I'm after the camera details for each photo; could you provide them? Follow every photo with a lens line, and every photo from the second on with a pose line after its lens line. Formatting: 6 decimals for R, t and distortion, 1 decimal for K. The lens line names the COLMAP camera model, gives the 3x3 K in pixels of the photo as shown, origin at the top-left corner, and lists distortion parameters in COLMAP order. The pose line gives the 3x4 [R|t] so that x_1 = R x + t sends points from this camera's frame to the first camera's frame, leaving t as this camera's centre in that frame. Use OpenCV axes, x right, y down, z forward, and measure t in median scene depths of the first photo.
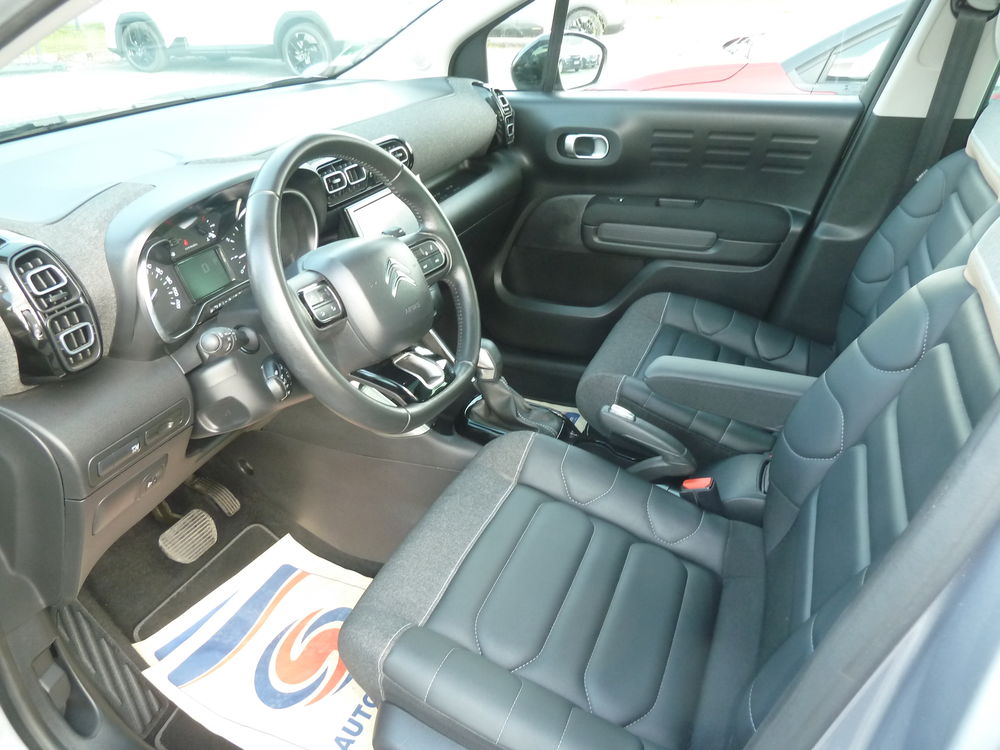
lens RADIAL K [[719.3, 0, 500.0], [0, 719.3, 375.0], [0, 0, 1]] dist [-0.031702, -0.001582]
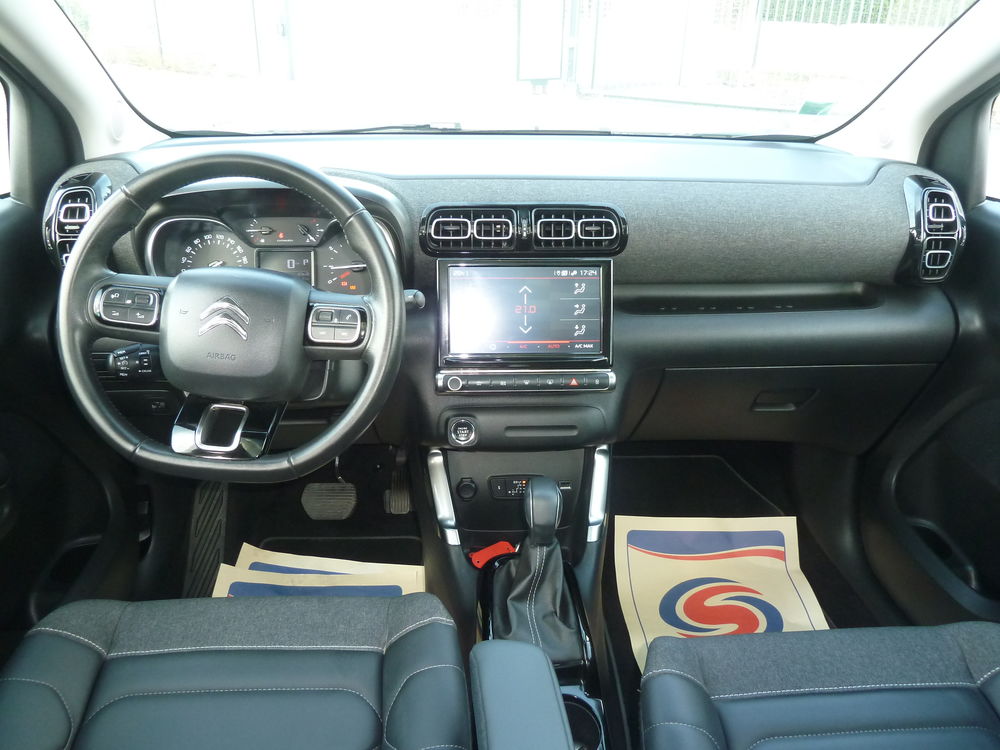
lens RADIAL K [[719.3, 0, 500.0], [0, 719.3, 375.0], [0, 0, 1]] dist [-0.031702, -0.001582]
pose [[0.422539, 0.403523, -0.811560, 0.526009], [-0.459227, 0.867291, 0.192136, -0.293354], [0.781391, 0.291506, 0.551773, 0.594267]]
